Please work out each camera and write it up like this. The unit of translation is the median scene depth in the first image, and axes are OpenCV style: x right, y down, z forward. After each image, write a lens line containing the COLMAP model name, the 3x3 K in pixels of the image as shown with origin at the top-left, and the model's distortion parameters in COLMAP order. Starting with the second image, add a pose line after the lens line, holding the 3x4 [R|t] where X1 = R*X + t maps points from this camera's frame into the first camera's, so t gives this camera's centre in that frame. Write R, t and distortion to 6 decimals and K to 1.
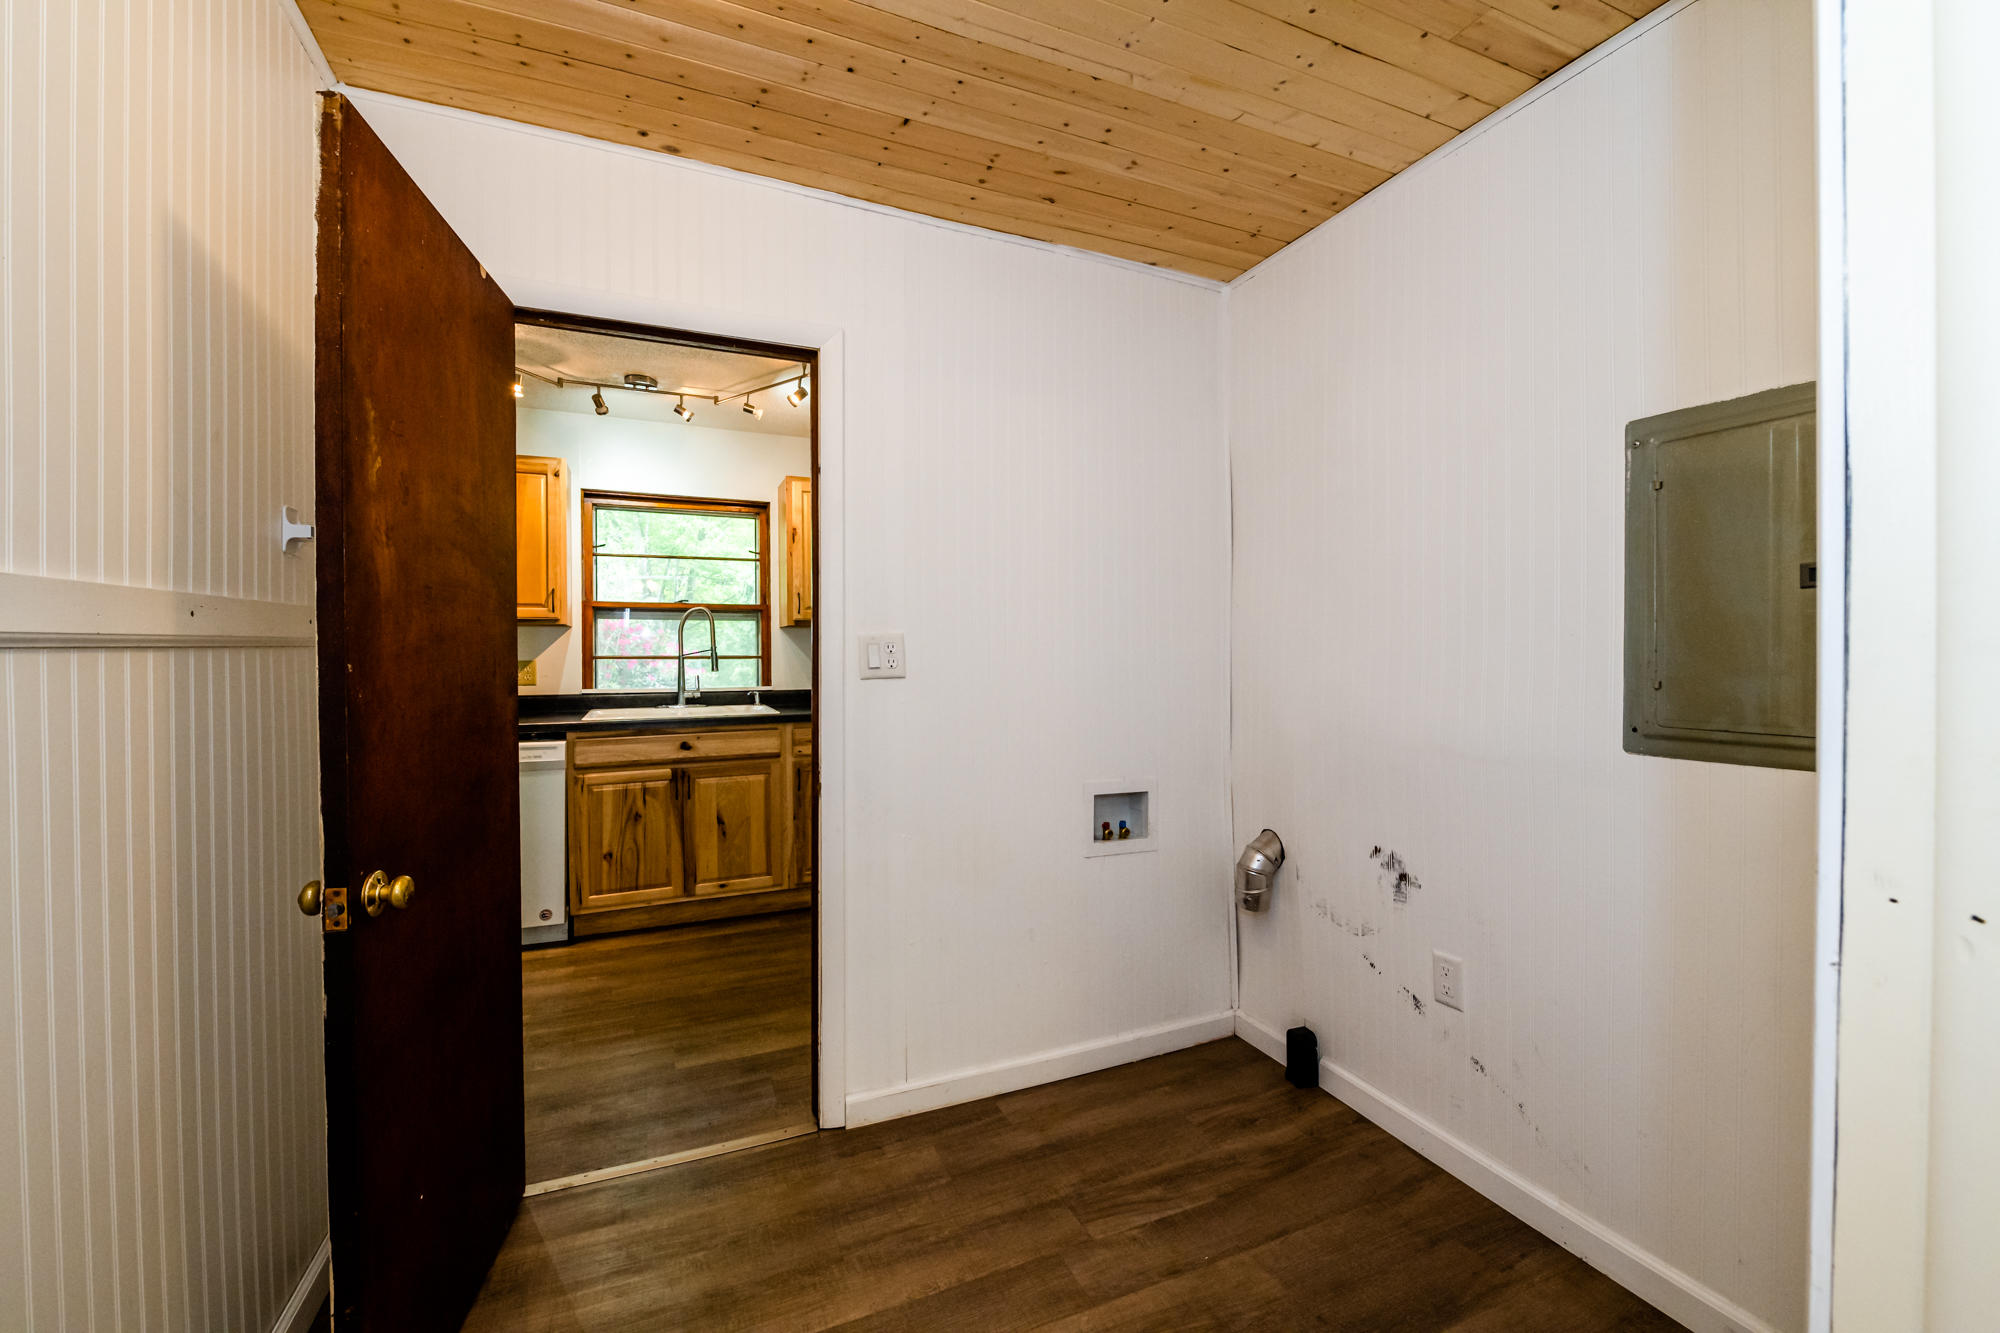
lens RADIAL K [[796.2, 0, 996.3], [0, 796.2, 656.9], [0, 0, 1]] dist [0.001446, -0.000302]
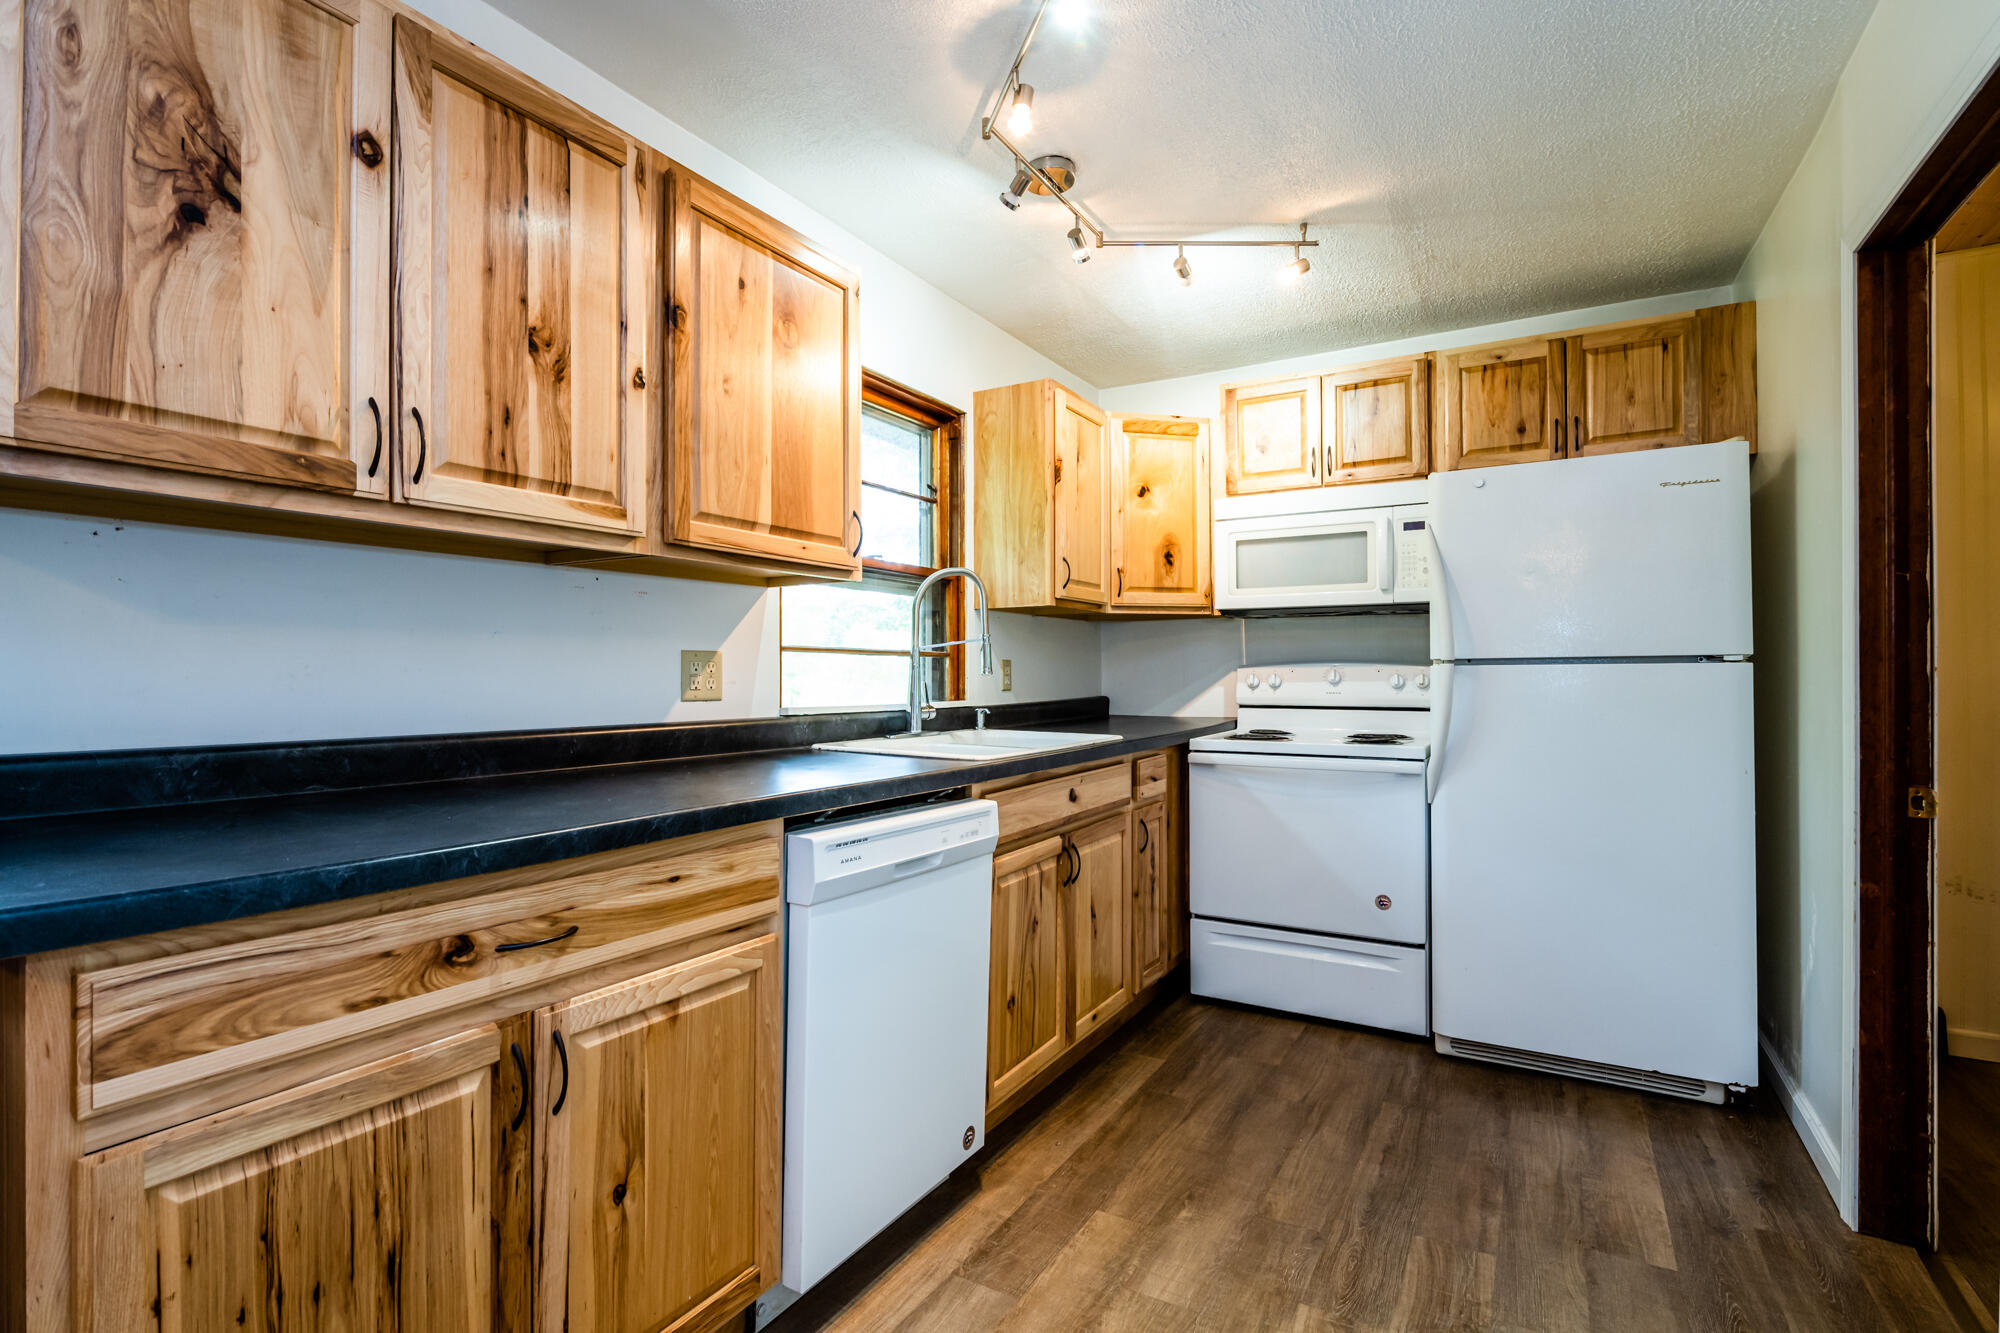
lens RADIAL K [[937.9, 0, 1005.7], [0, 937.9, 662.6], [0, 0, 1]] dist [-0.000213, -0.001104]
pose [[0.808063, 0.008365, 0.589037, -0.867412], [-0.002723, 0.999942, -0.010464, 0.018187], [-0.589090, 0.006852, 0.808039, 0.463900]]
